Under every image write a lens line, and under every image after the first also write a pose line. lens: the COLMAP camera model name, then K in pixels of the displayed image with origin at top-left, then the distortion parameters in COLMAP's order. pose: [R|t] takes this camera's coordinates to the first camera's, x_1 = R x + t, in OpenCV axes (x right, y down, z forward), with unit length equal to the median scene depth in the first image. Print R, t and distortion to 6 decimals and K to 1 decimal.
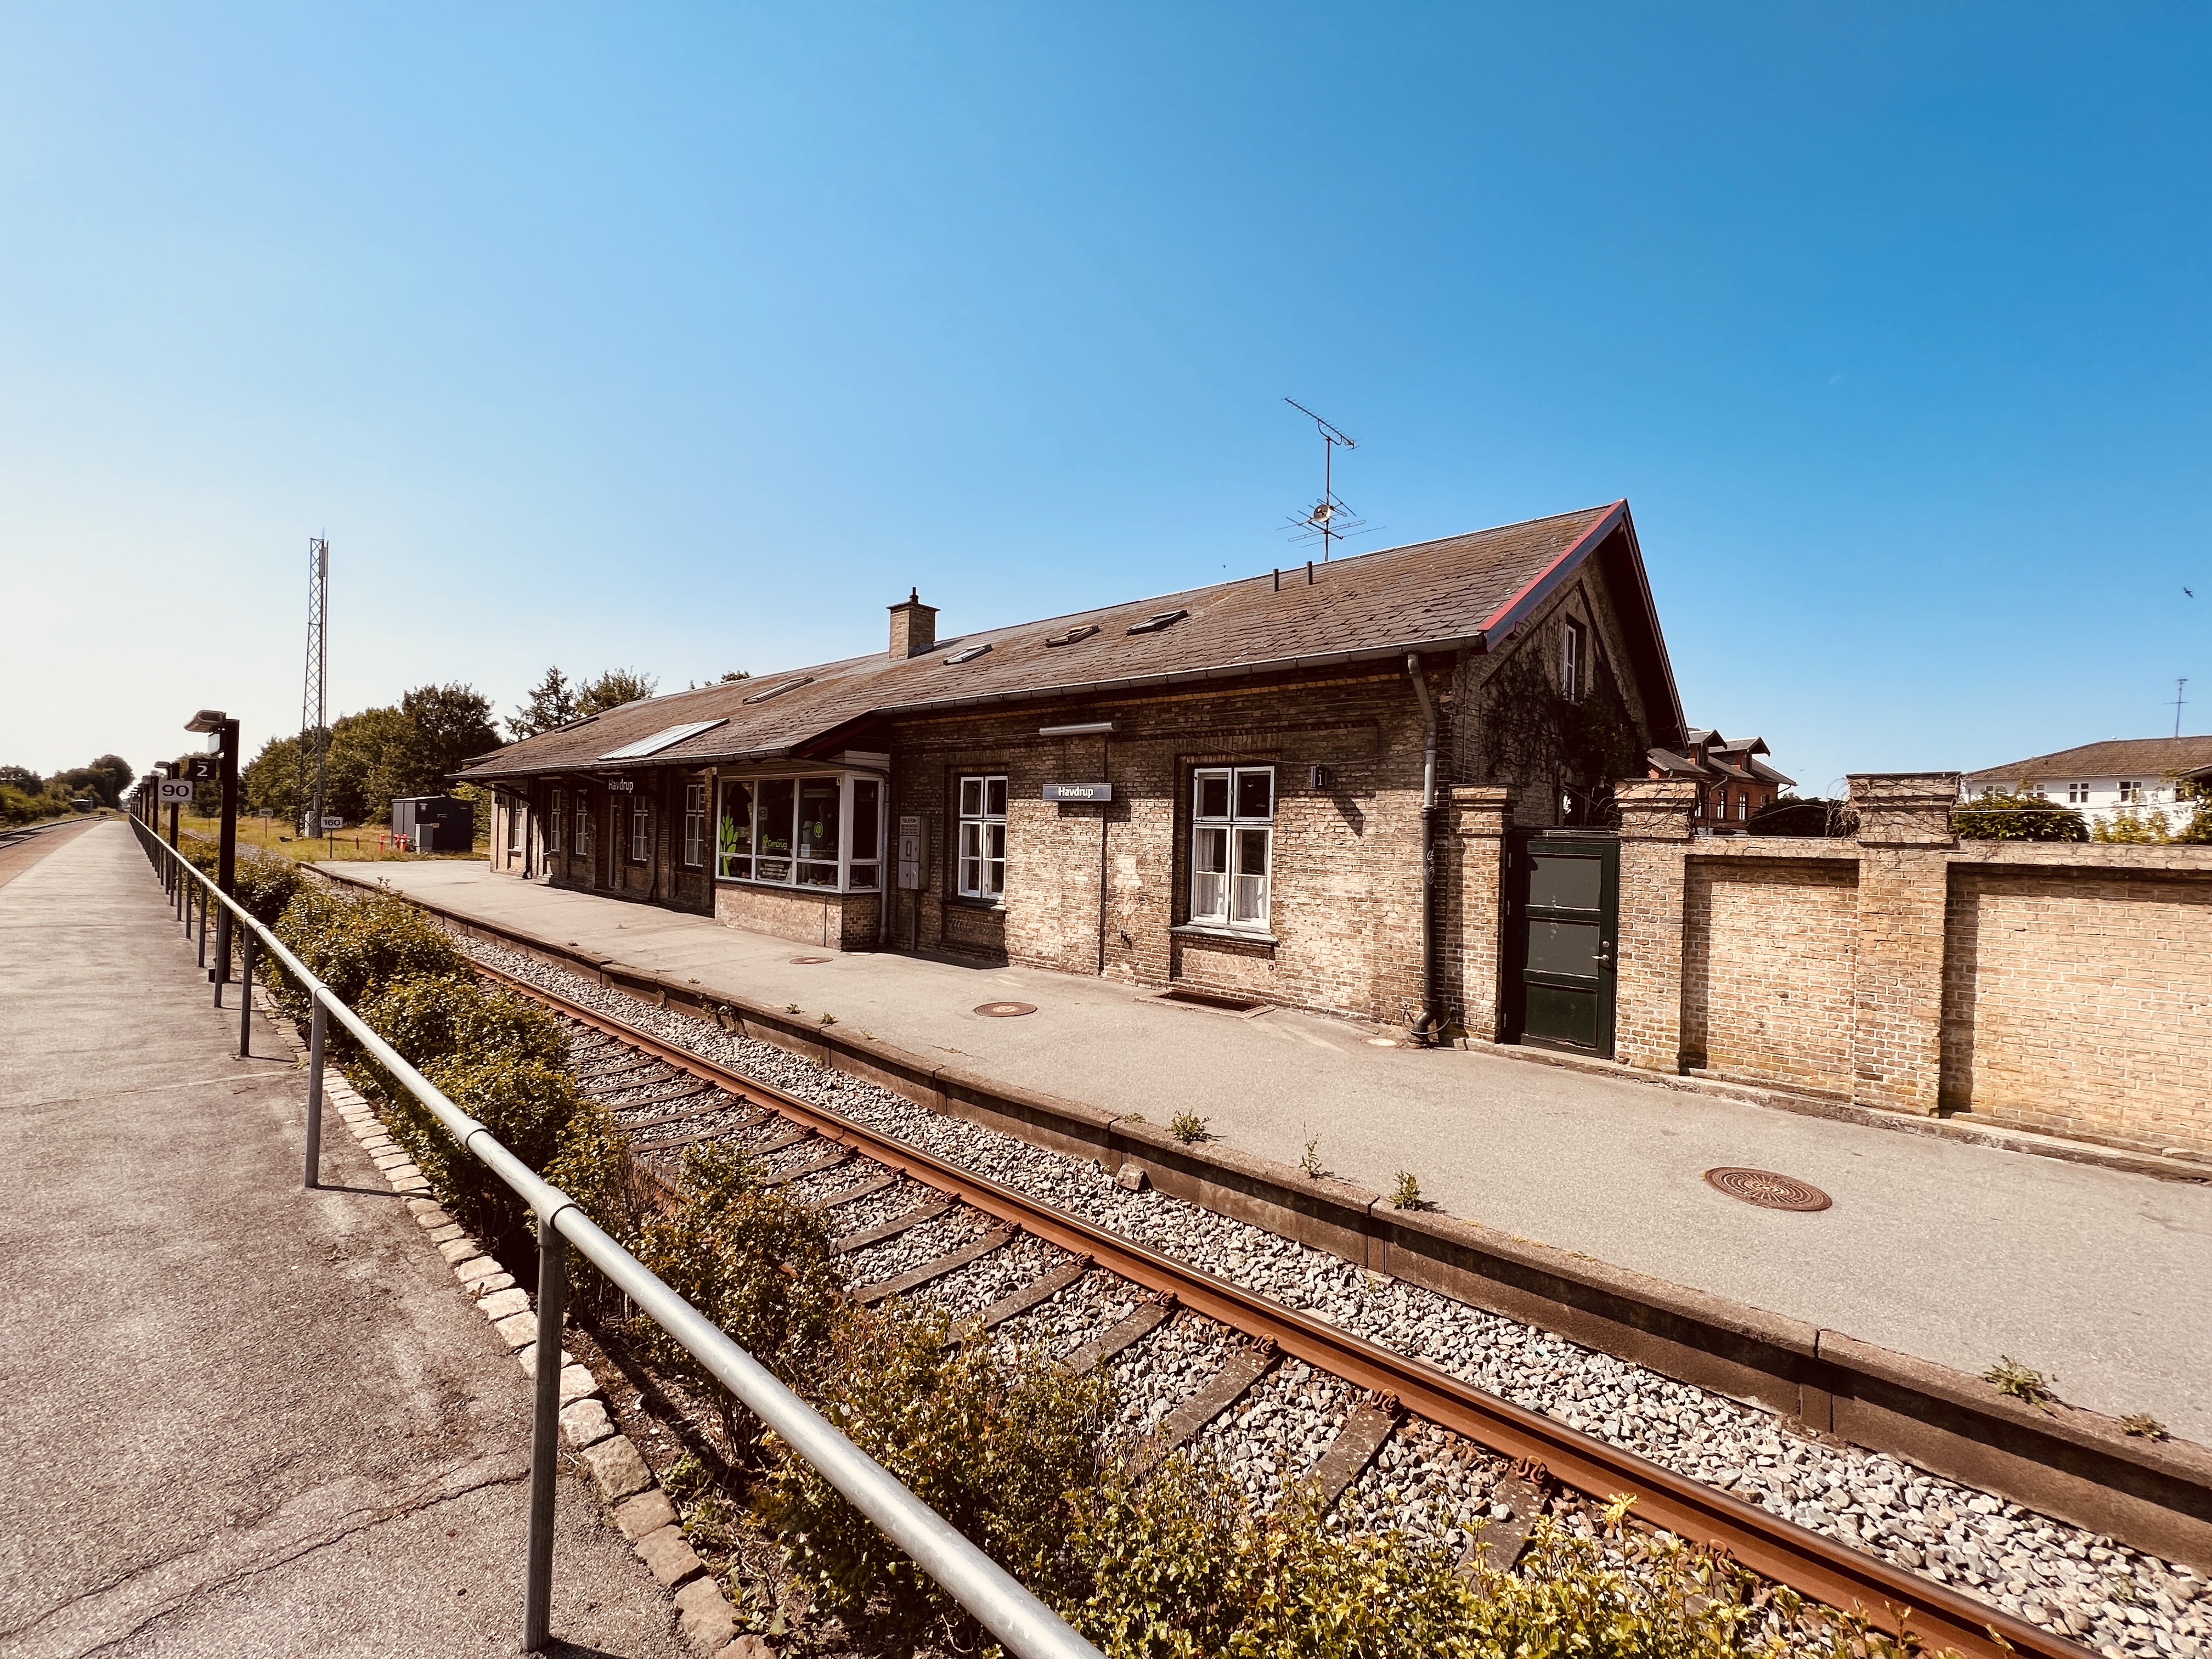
lens RADIAL K [[878.0, 0, 1104.9], [0, 878.0, 835.8], [0, 0, 1]] dist [-0.003242, 0.001156]
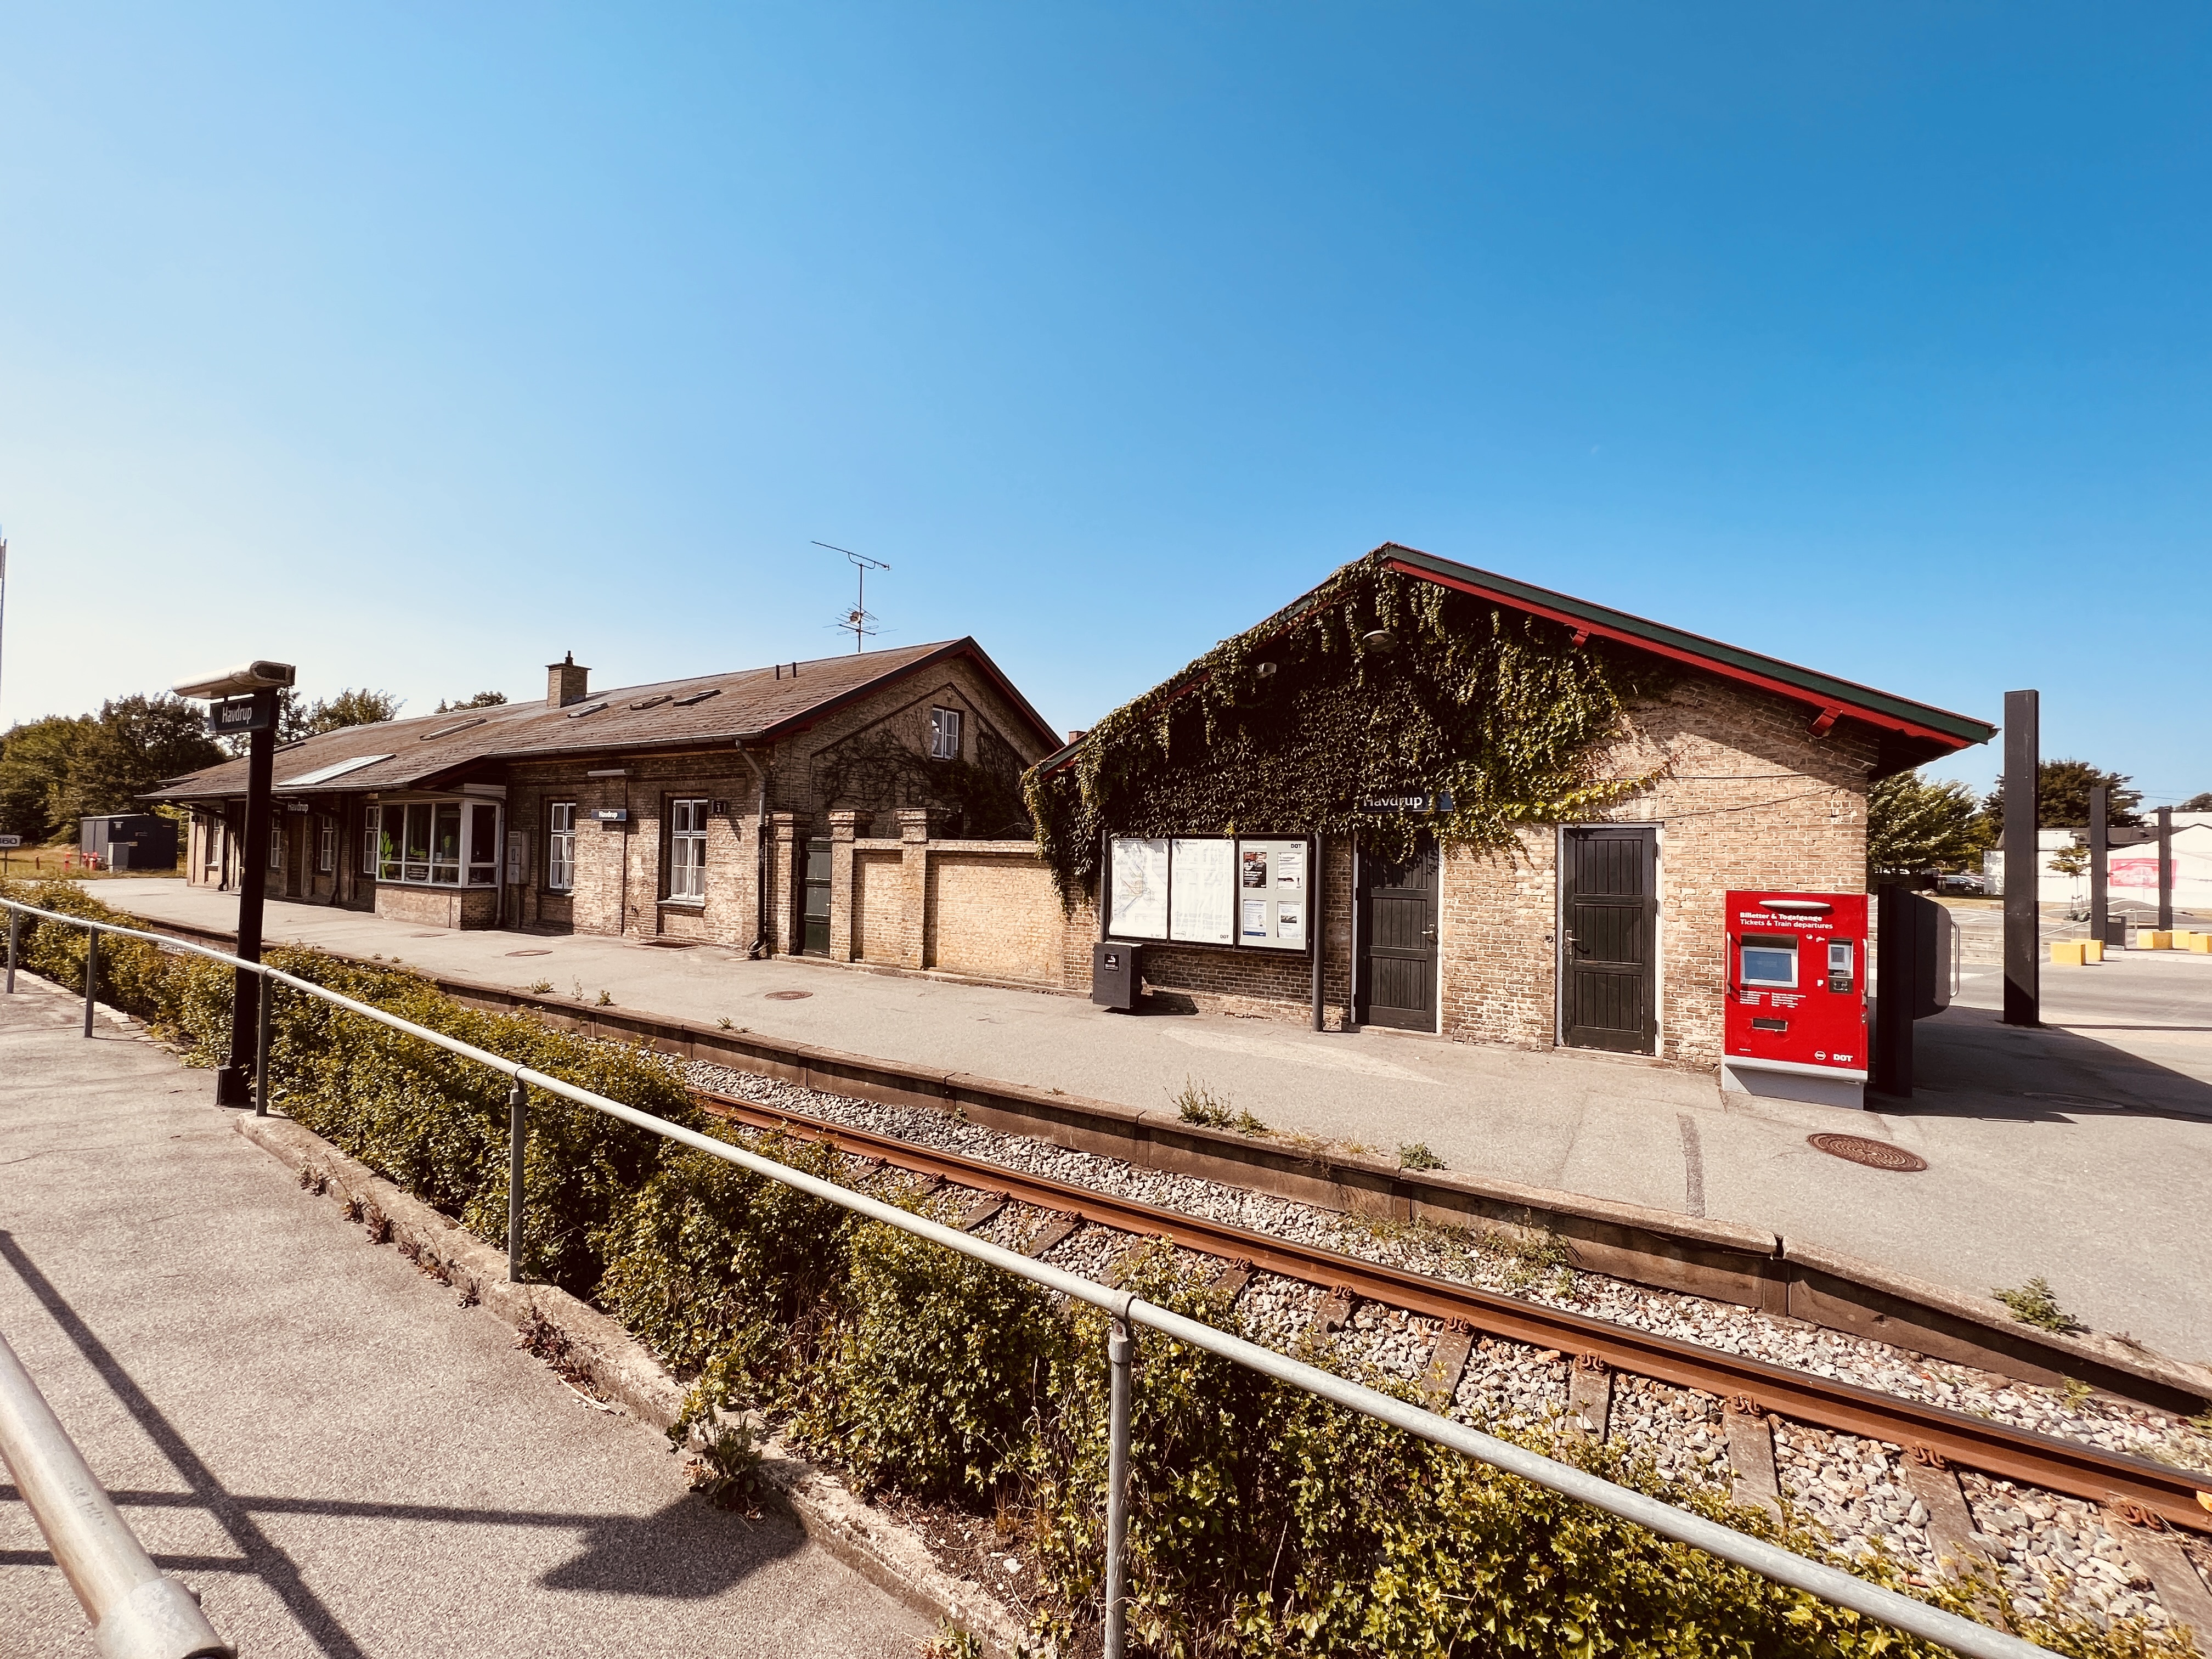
lens RADIAL K [[878.0, 0, 1097.8], [0, 878.0, 827.5], [0, 0, 1]] dist [-0.003242, 0.001156]
pose [[0.984897, -0.001673, 0.173136, 0.578245], [0.006736, 0.999566, -0.028662, 0.022779], [-0.173013, 0.029395, 0.984481, -0.679618]]
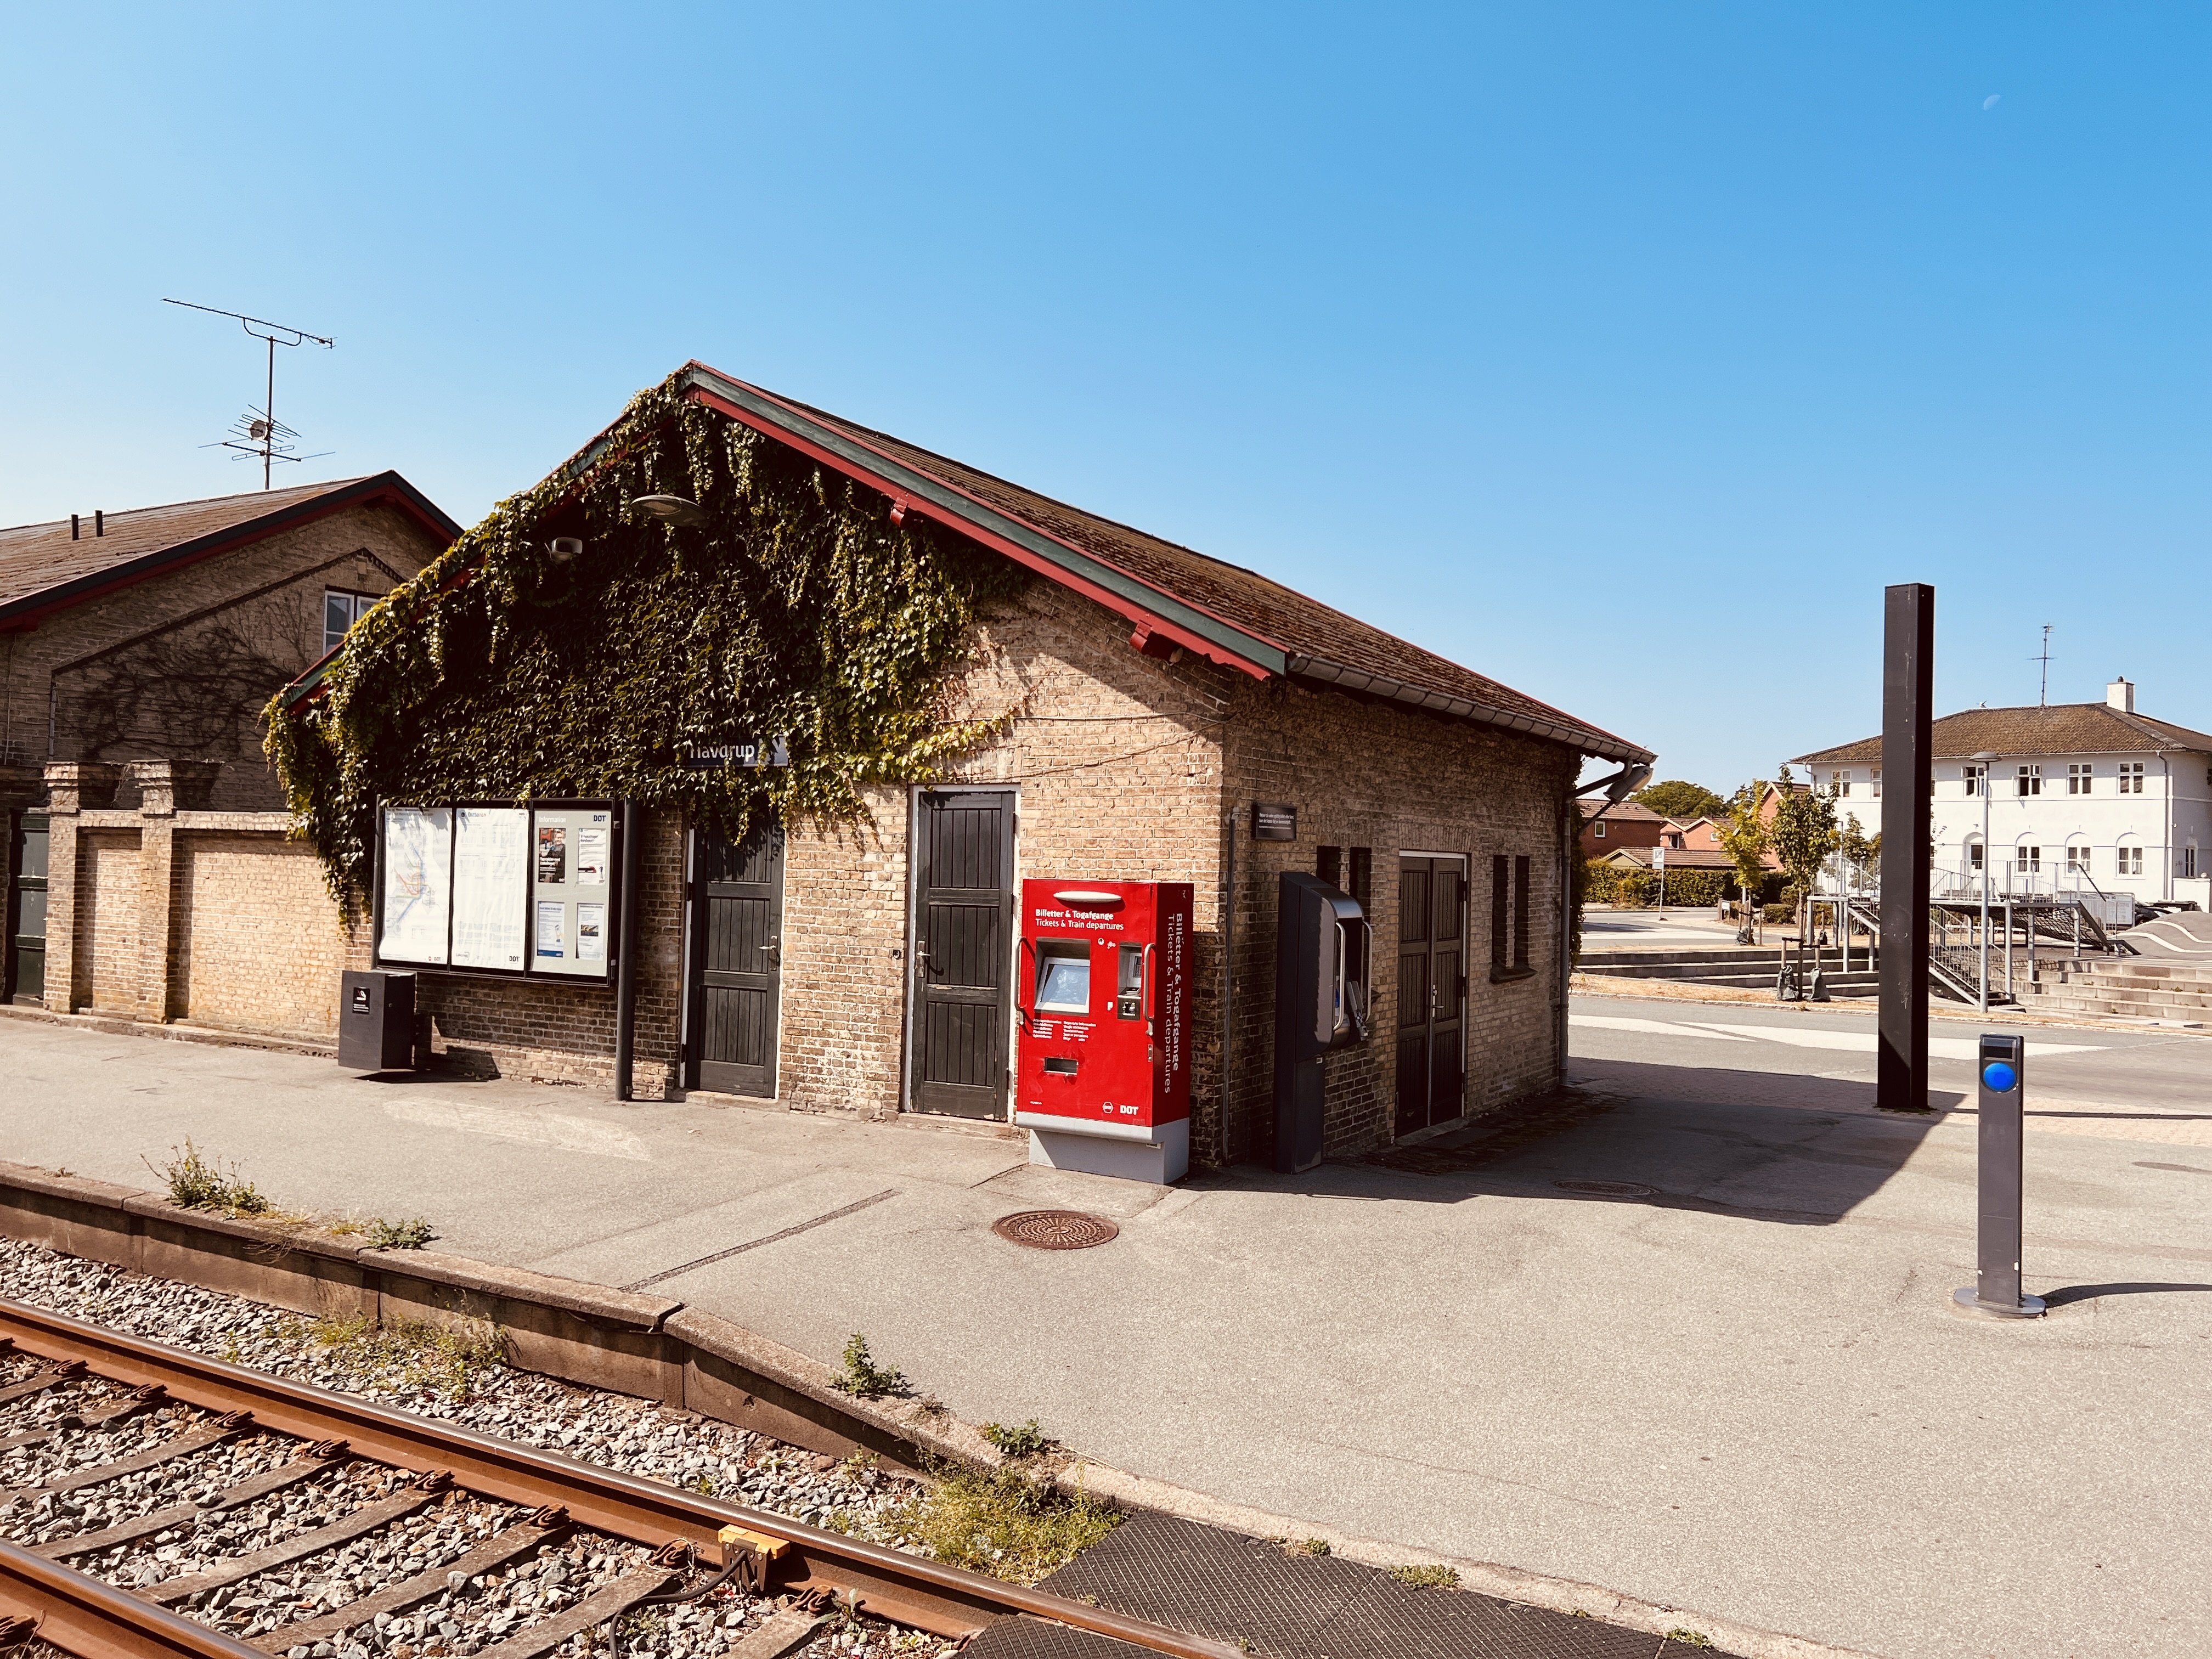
lens RADIAL K [[1634.5, 0, 1112.9], [0, 1634.5, 815.2], [0, 0, 1]] dist [0.072693, -0.101050]
pose [[0.977944, 0.001737, 0.208859, 1.049129], [0.003205, 0.999723, -0.023320, 0.042311], [-0.208842, 0.023476, 0.977668, -0.988561]]
